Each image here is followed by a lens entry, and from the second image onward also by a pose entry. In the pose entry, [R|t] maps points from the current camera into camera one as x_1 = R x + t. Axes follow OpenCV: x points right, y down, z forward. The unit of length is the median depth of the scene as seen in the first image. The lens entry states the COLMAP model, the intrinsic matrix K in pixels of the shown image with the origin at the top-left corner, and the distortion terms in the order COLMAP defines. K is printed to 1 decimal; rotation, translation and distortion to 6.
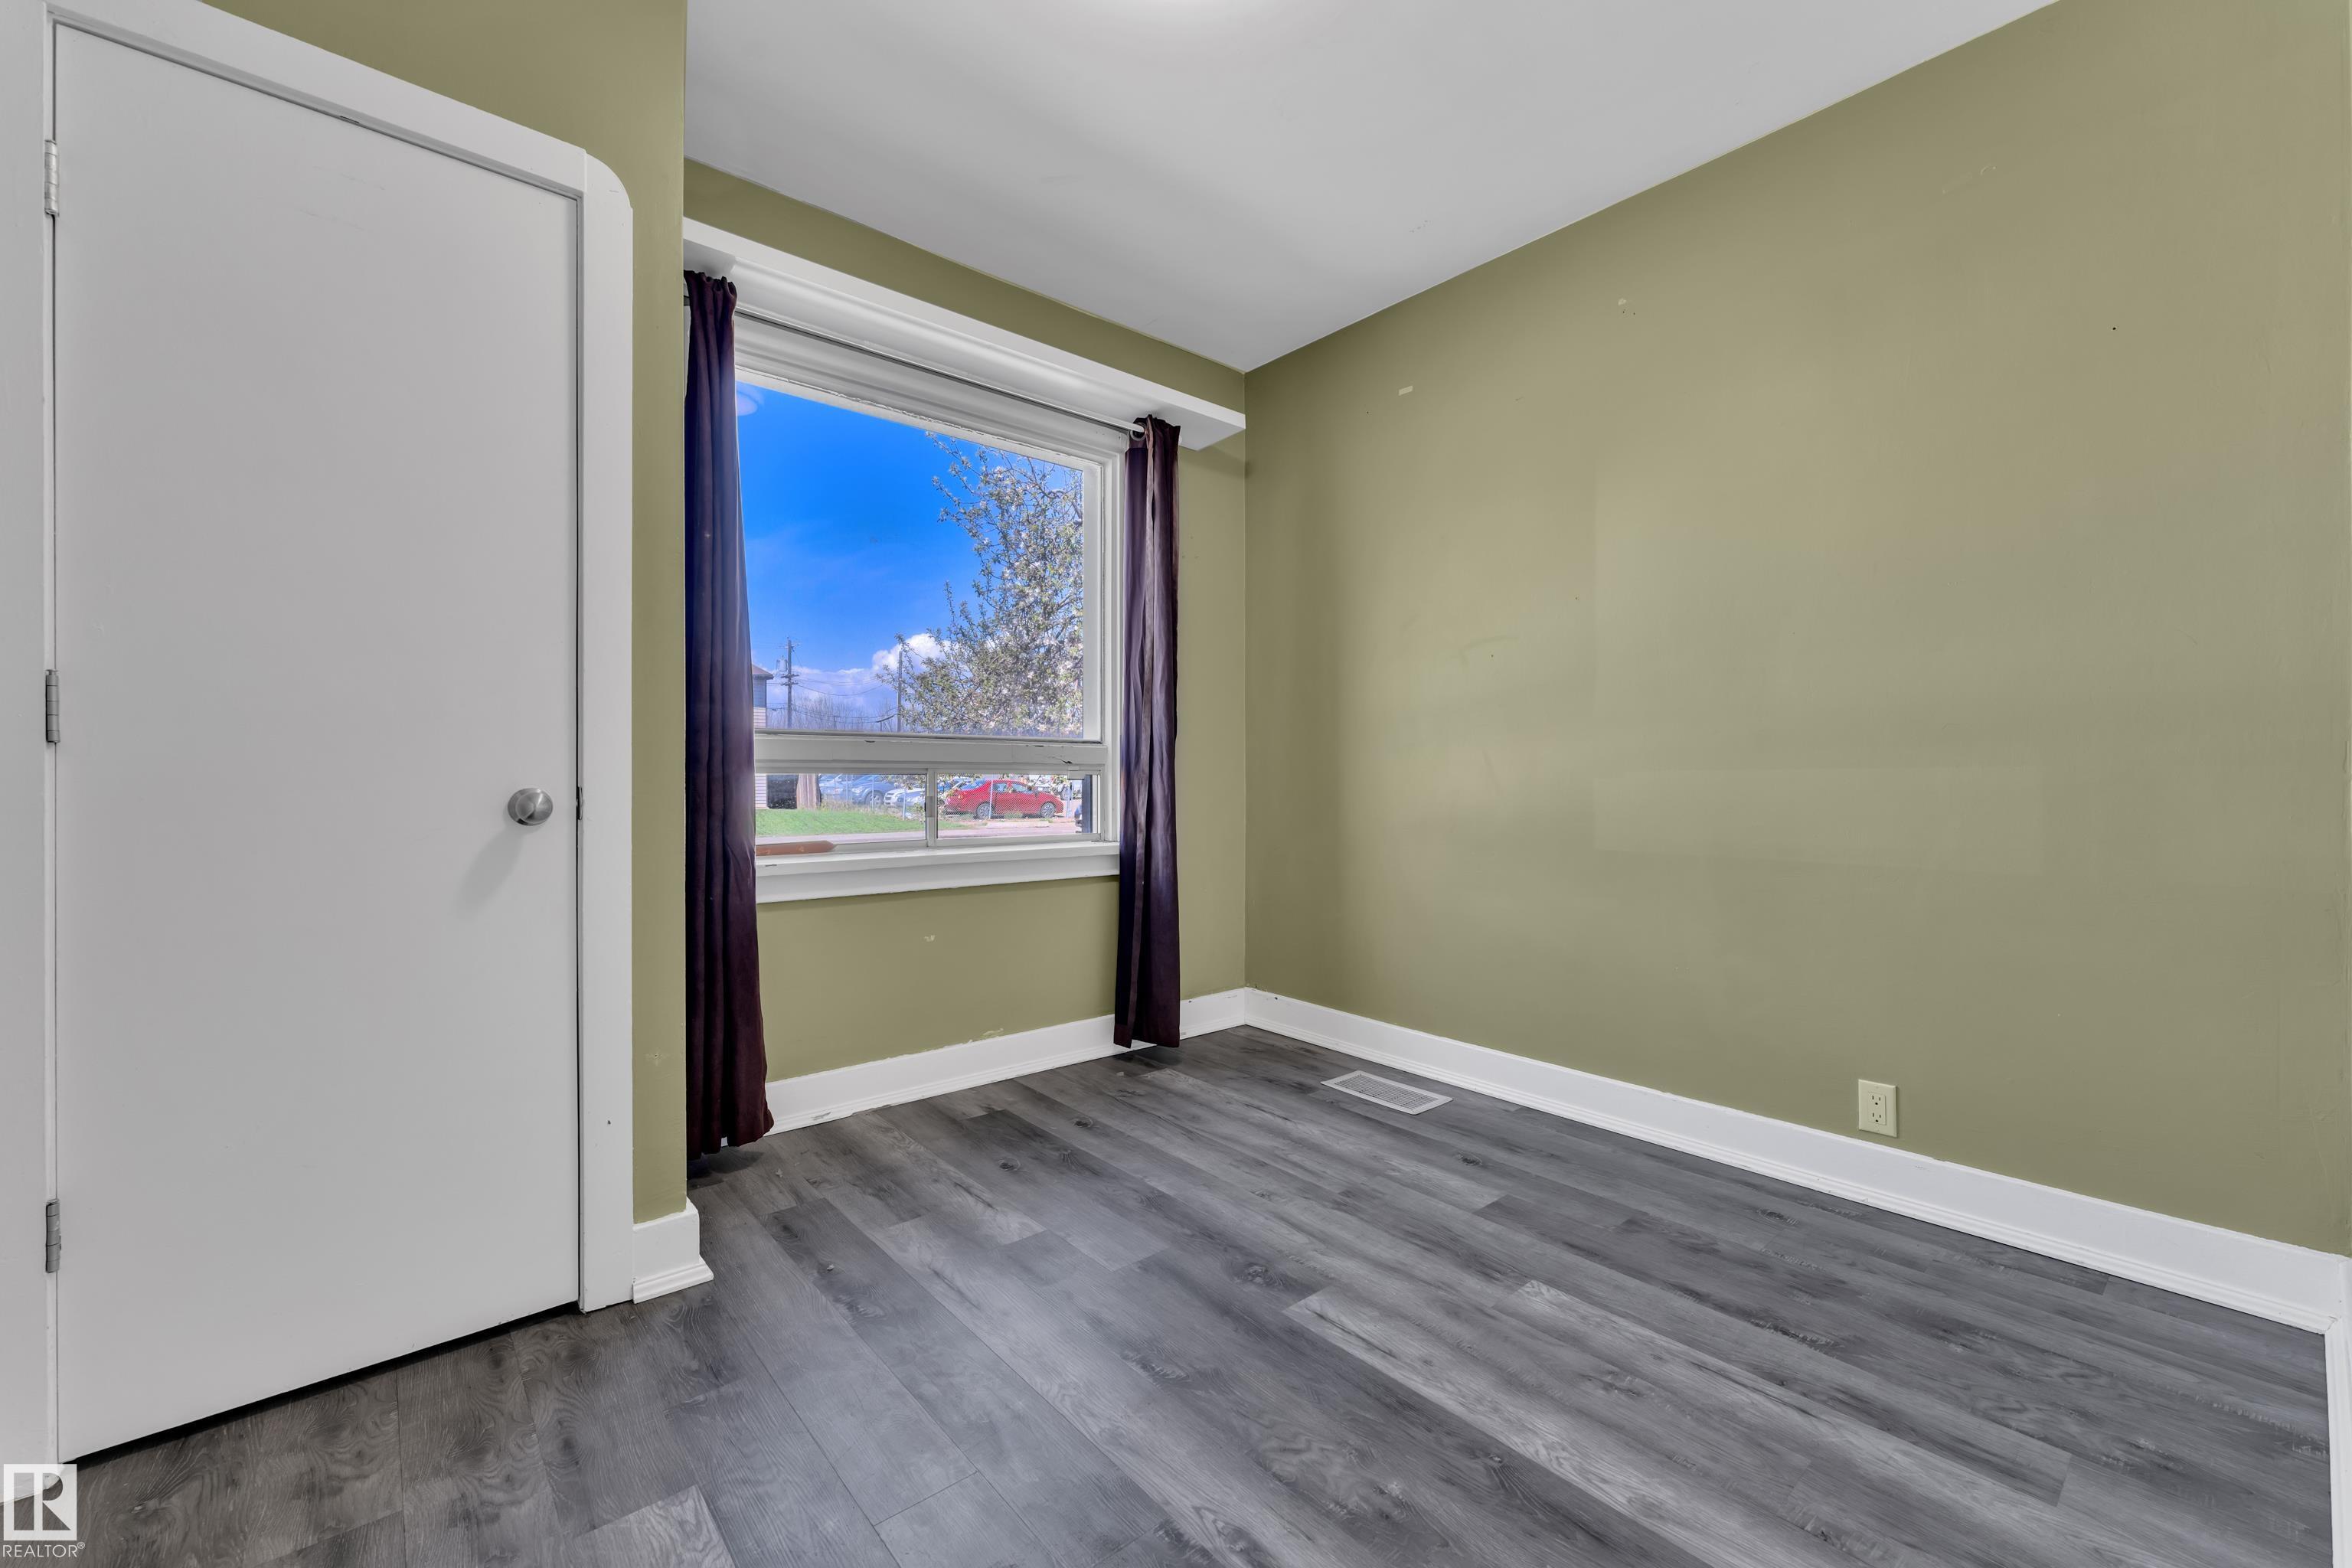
lens RADIAL K [[949.8, 0, 1174.4], [0, 949.8, 782.7], [0, 0, 1]] dist [0.000991, 0.000384]
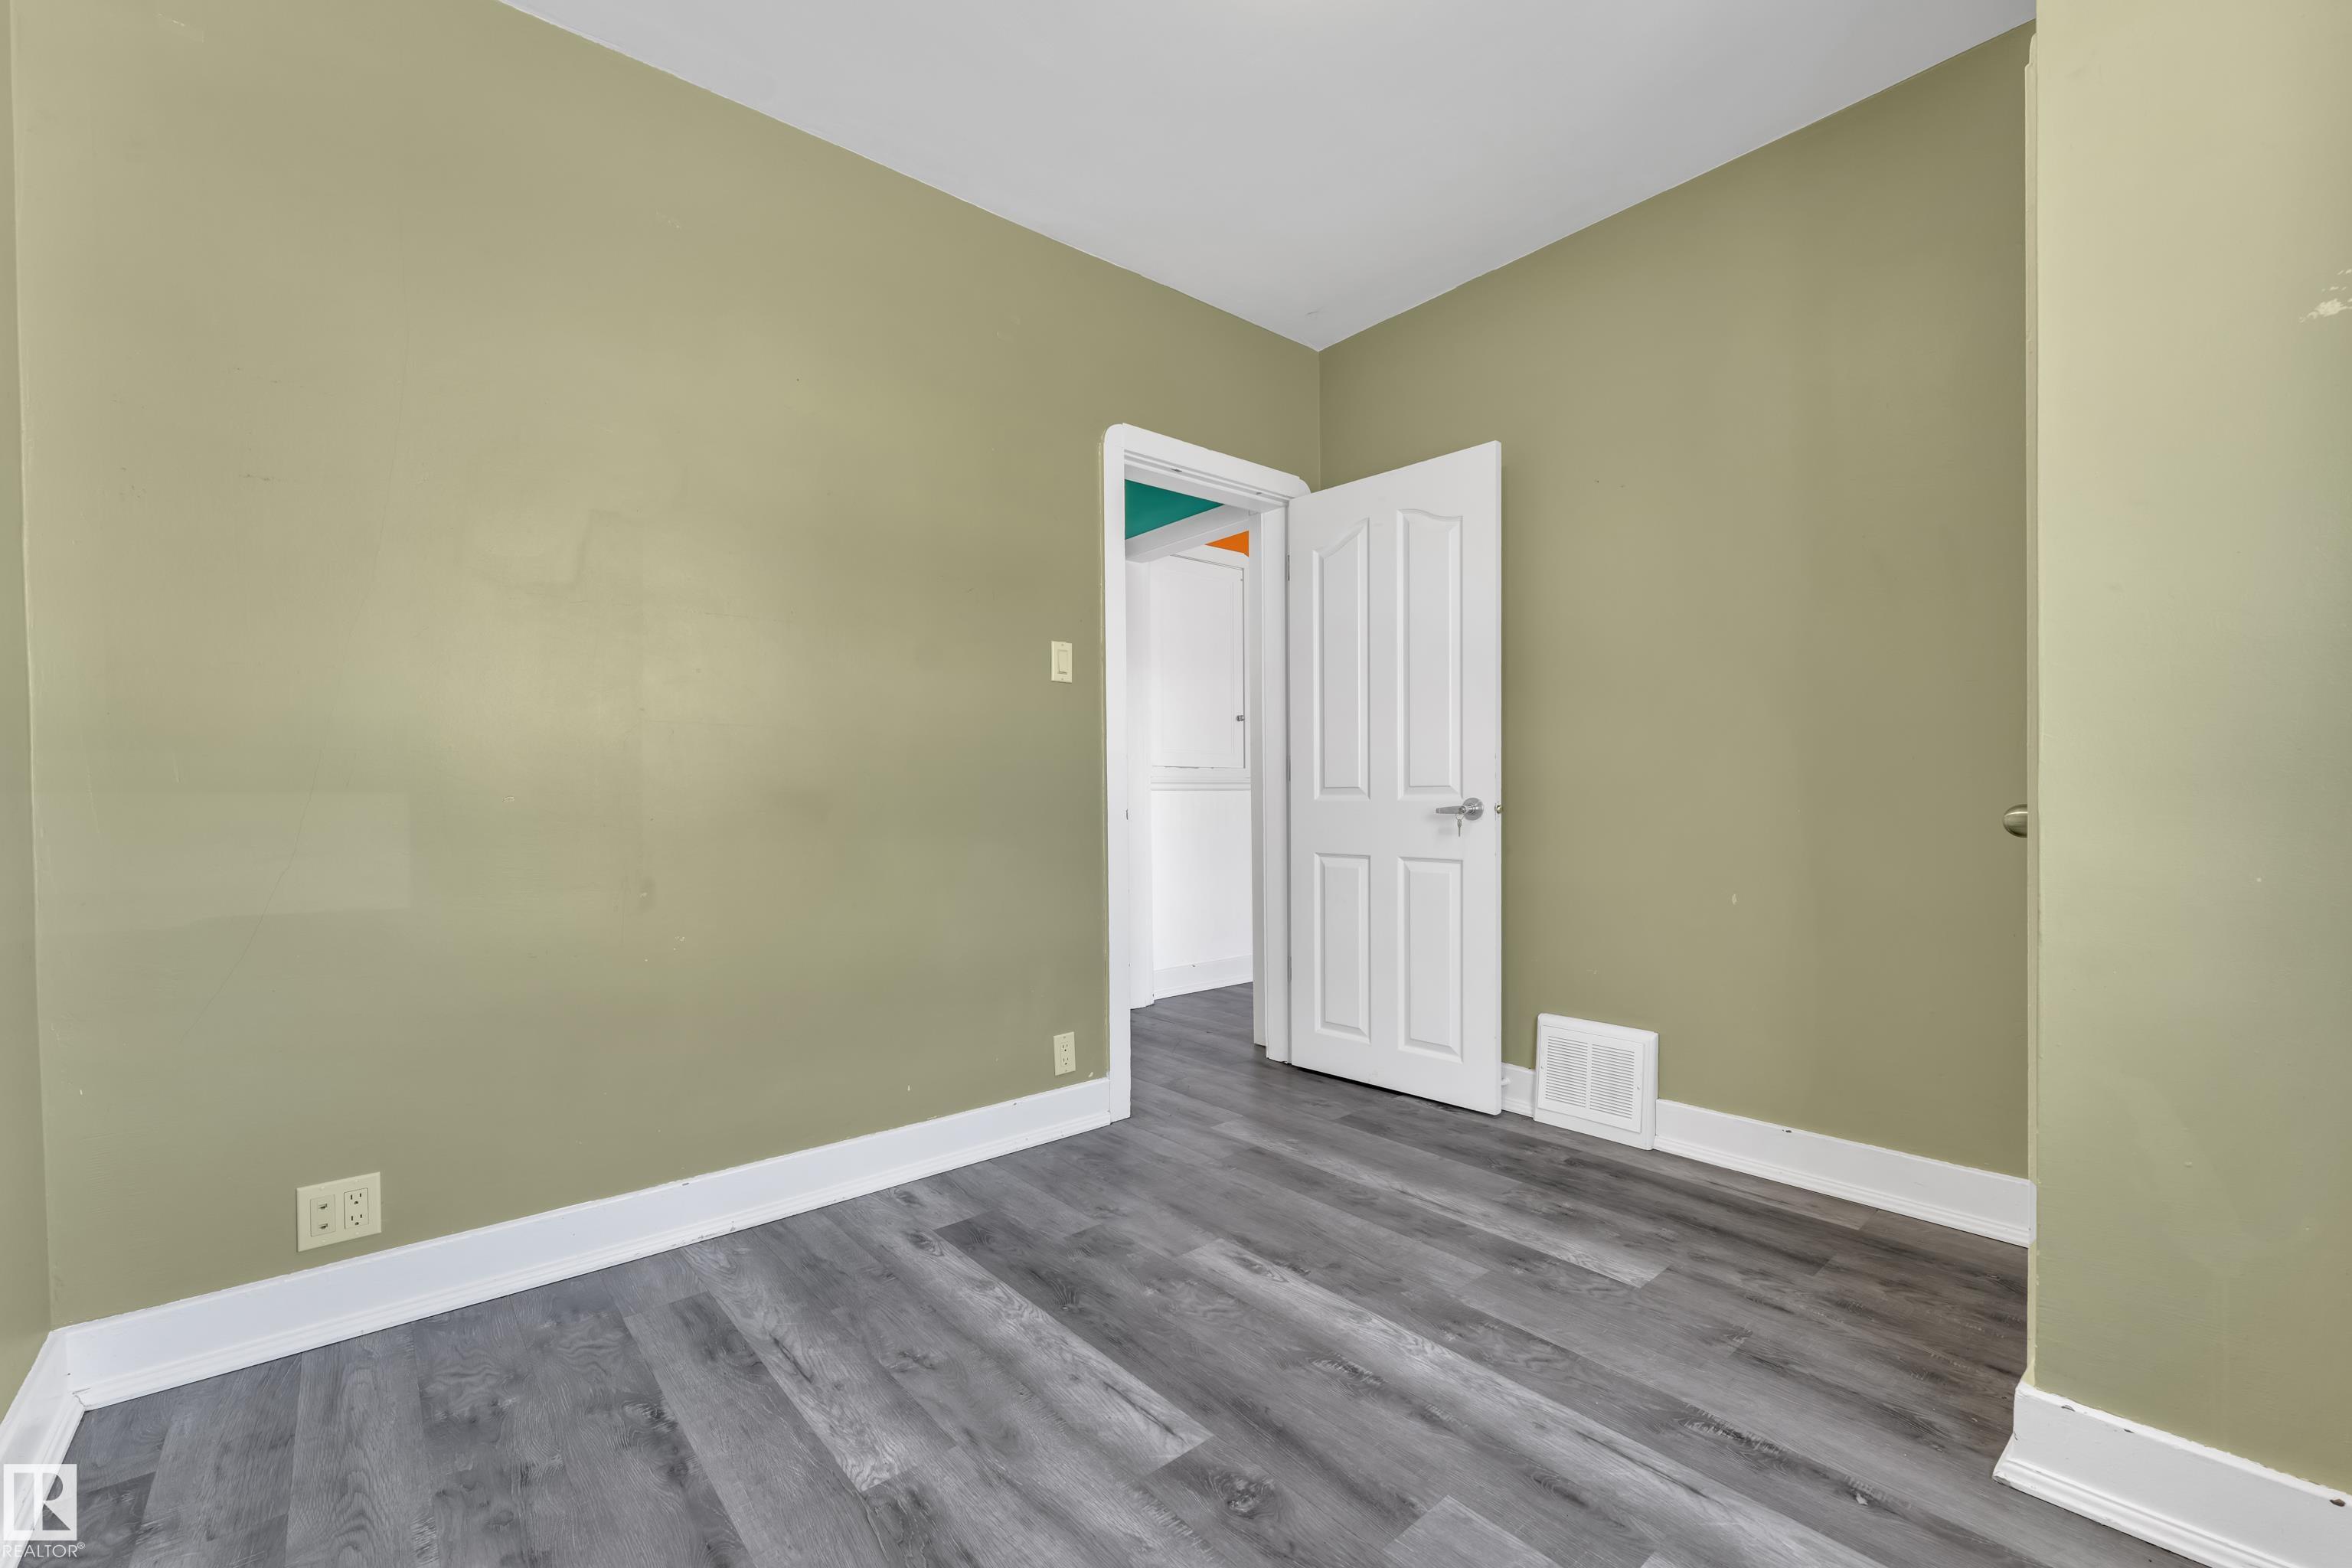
lens RADIAL K [[949.8, 0, 1177.3], [0, 949.8, 792.5], [0, 0, 1]] dist [0.000991, 0.000384]
pose [[-0.999929, 0.009321, -0.007463, 0.159893], [0.009303, 0.999954, 0.002384, -0.010410], [0.007485, 0.002315, -0.999969, 2.006627]]
